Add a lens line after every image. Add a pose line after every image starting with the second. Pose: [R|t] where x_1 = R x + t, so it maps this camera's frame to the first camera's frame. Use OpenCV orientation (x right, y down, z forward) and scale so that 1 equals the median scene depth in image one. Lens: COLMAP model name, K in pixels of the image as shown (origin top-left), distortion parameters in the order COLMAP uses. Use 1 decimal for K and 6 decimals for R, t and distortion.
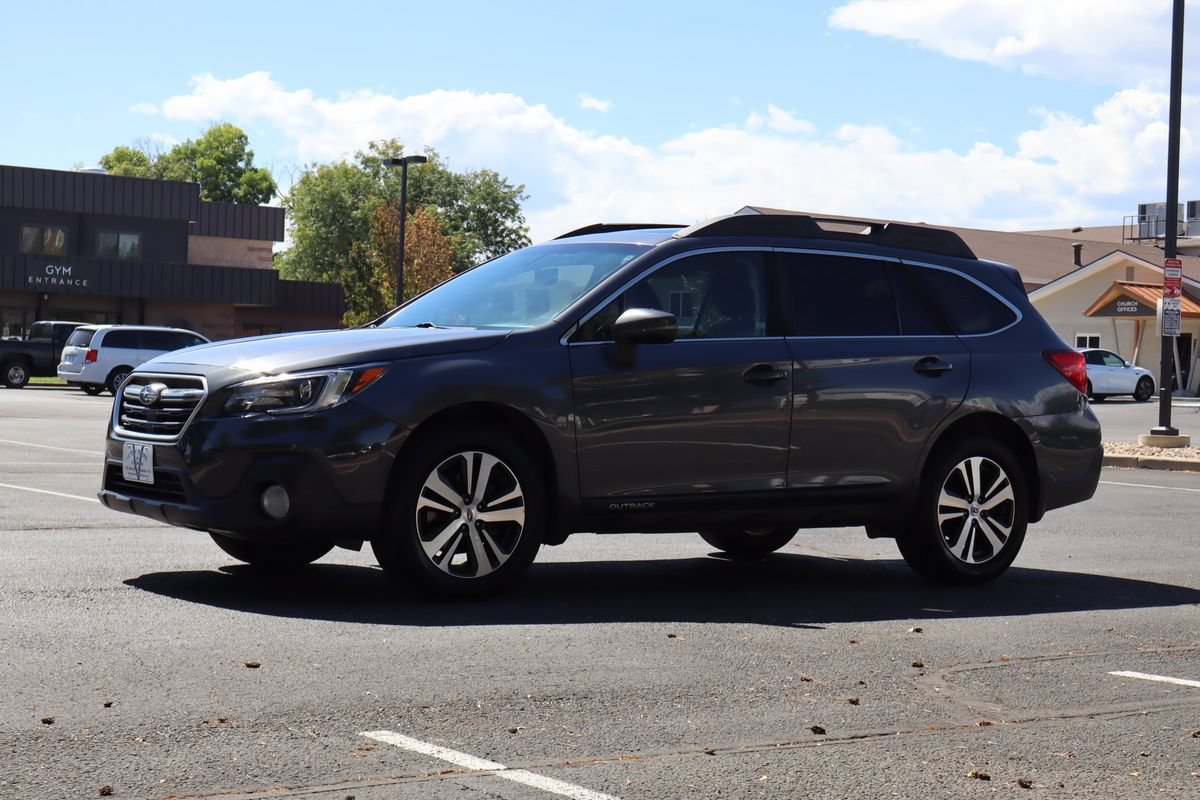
lens RADIAL K [[2119.5, 0, 615.5], [0, 2119.5, 403.1], [0, 0, 1]] dist [0.038420, -0.145640]
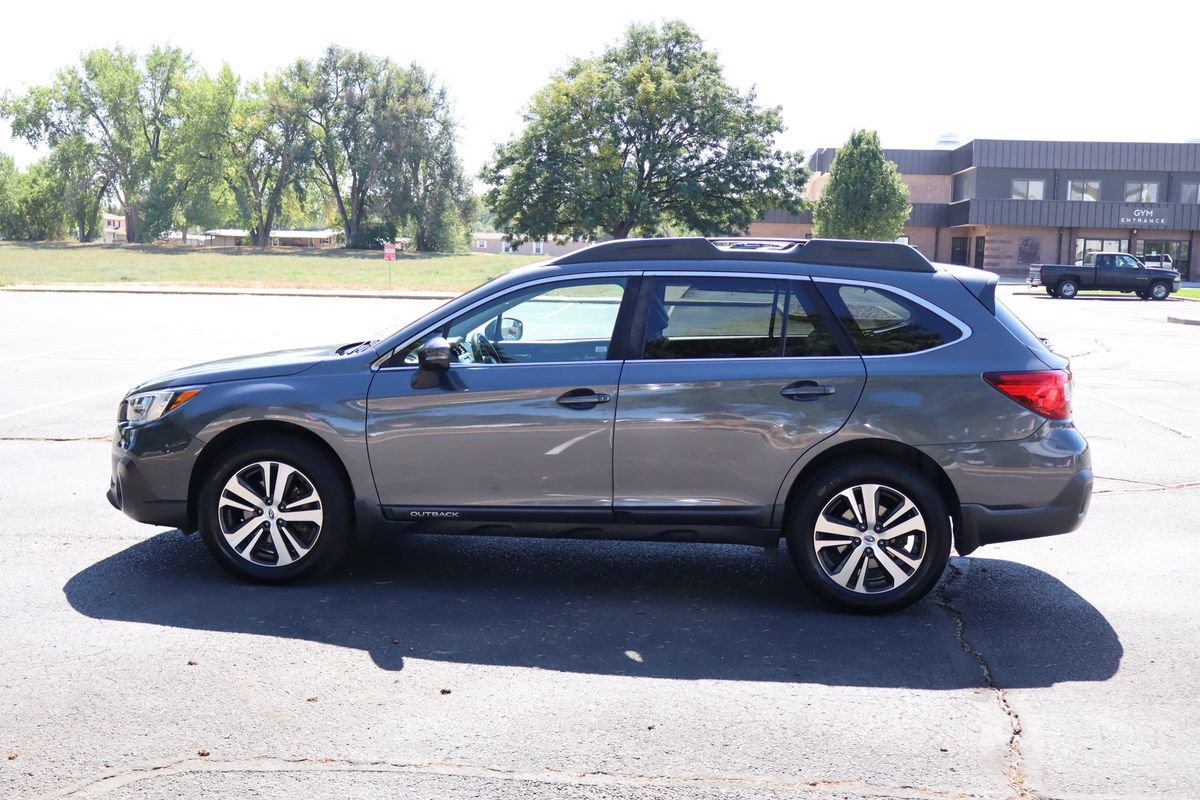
lens RADIAL K [[1339.0, 0, 600.0], [0, 1339.0, 400.0], [0, 0, 1]] dist [0.010066, -0.025762]
pose [[0.757774, 0.054688, -0.650221, 0.466428], [-0.002996, 0.996763, 0.080342, -0.060441], [0.652510, -0.058933, 0.755485, 0.463382]]
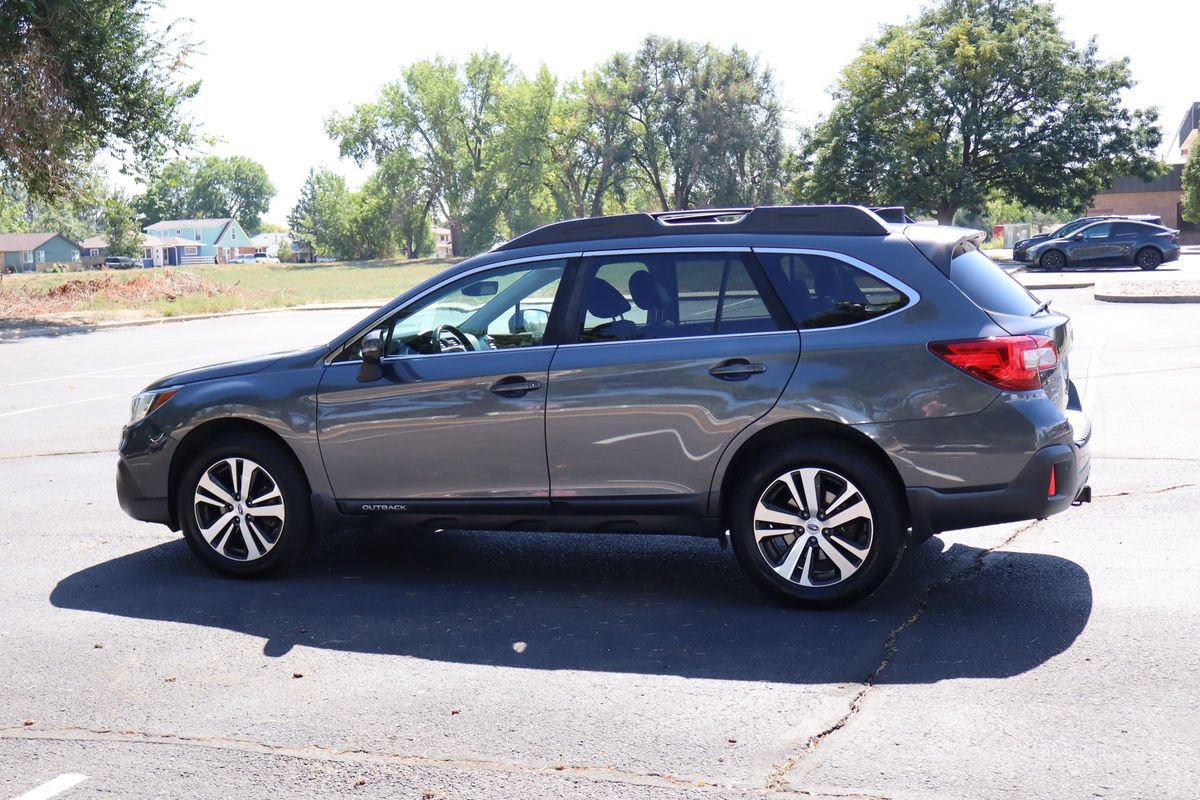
lens RADIAL K [[1454.6, 0, 600.0], [0, 1454.6, 400.0], [0, 0, 1]] dist [0.009219, -0.006119]
pose [[0.573755, 0.029722, -0.818487, 0.612723], [0.046085, 0.996587, 0.068494, -0.048305], [0.817729, -0.077018, 0.570427, 0.581670]]
